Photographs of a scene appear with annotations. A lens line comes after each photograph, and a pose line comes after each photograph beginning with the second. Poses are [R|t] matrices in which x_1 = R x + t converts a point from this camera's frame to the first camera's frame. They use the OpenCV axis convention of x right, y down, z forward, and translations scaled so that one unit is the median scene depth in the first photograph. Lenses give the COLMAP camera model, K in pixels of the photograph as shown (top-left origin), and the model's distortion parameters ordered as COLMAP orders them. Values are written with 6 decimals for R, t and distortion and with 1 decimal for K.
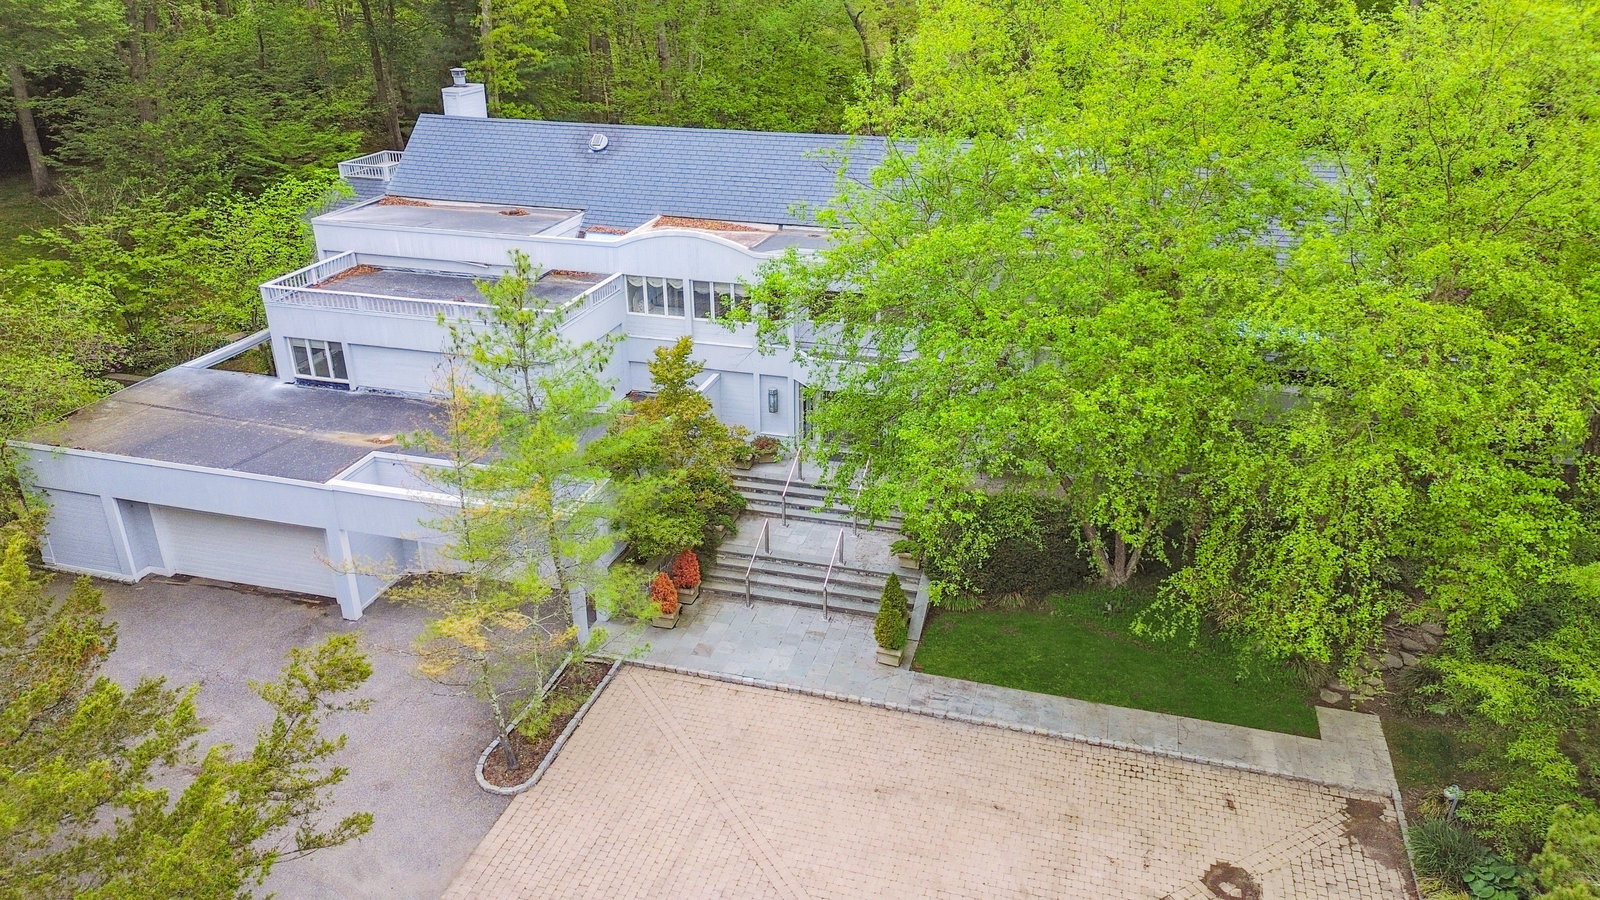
lens RADIAL K [[1142.2, 0, 795.9], [0, 1142.2, 427.9], [0, 0, 1]] dist [0.061920, -0.059922]
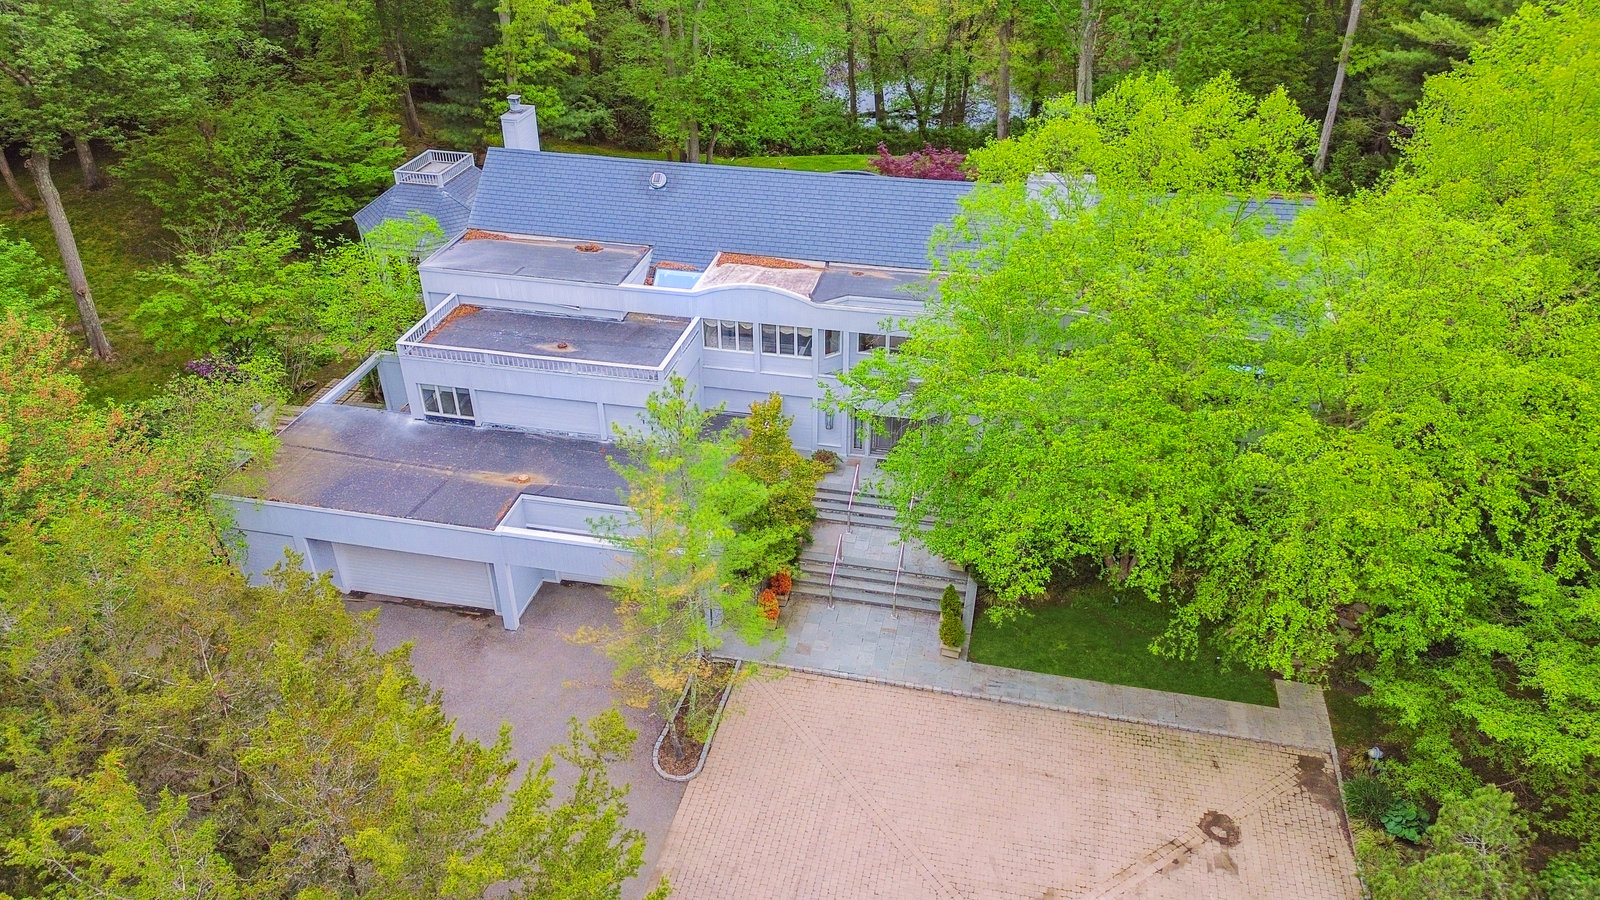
lens RADIAL K [[1142.2, 0, 795.9], [0, 1142.2, 427.9], [0, 0, 1]] dist [0.061920, -0.059922]
pose [[0.997952, -0.032023, 0.055377, -0.167046], [0.024433, 0.990857, 0.132686, -0.239951], [-0.059119, -0.131062, 0.989610, -0.247189]]
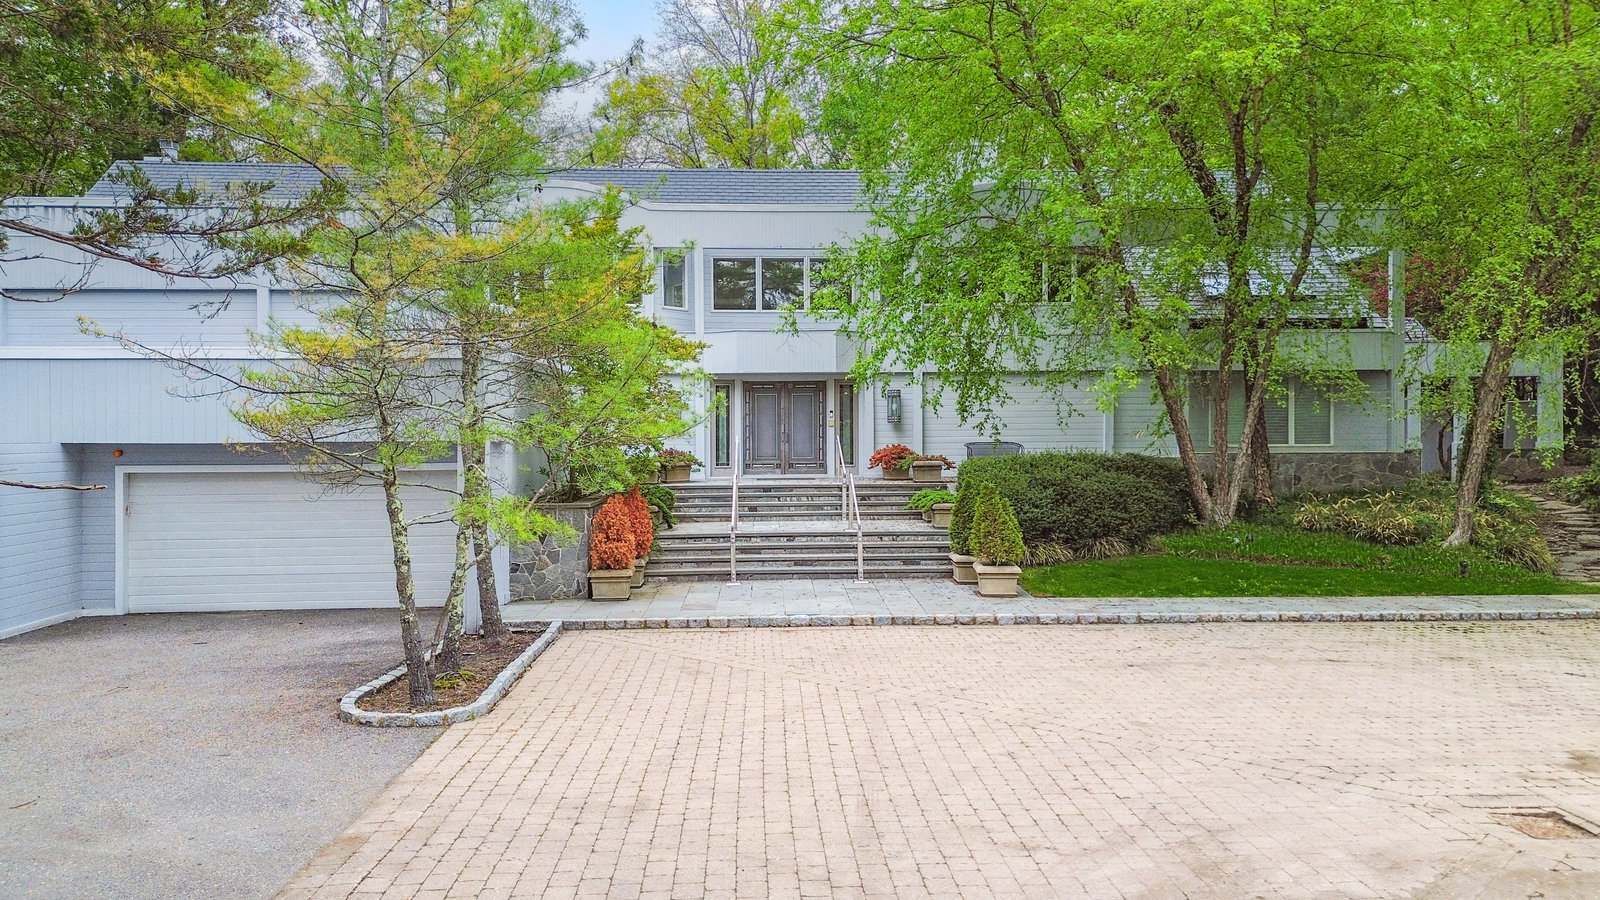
lens RADIAL K [[1139.3, 0, 800.0], [0, 1139.3, 450.0], [0, 0, 1]] dist [0.066316, -0.061347]
pose [[0.949246, -0.006514, 0.314466, -0.236507], [0.124864, 0.925433, -0.357746, 0.369997], [-0.288687, 0.378854, 0.879278, 0.485150]]
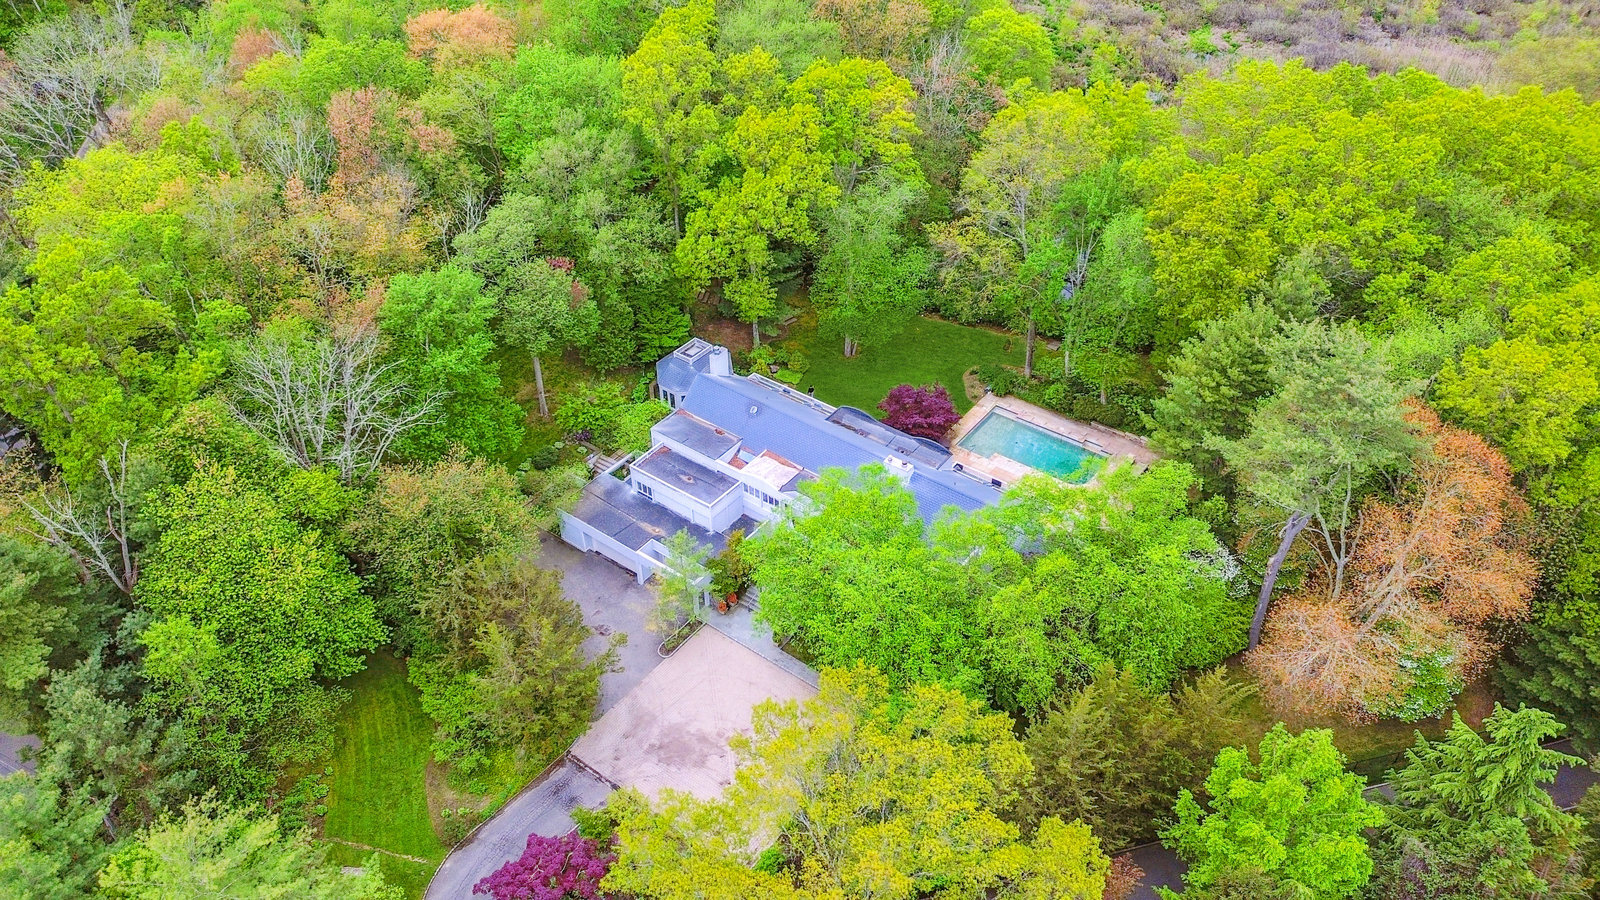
lens RADIAL K [[1142.2, 0, 795.9], [0, 1142.2, 427.9], [0, 0, 1]] dist [0.061920, -0.059922]
pose [[0.928050, 0.232861, -0.290686, 1.078980], [-0.139818, 0.941194, 0.307578, -1.614885], [0.345215, -0.244805, 0.906034, -2.105410]]
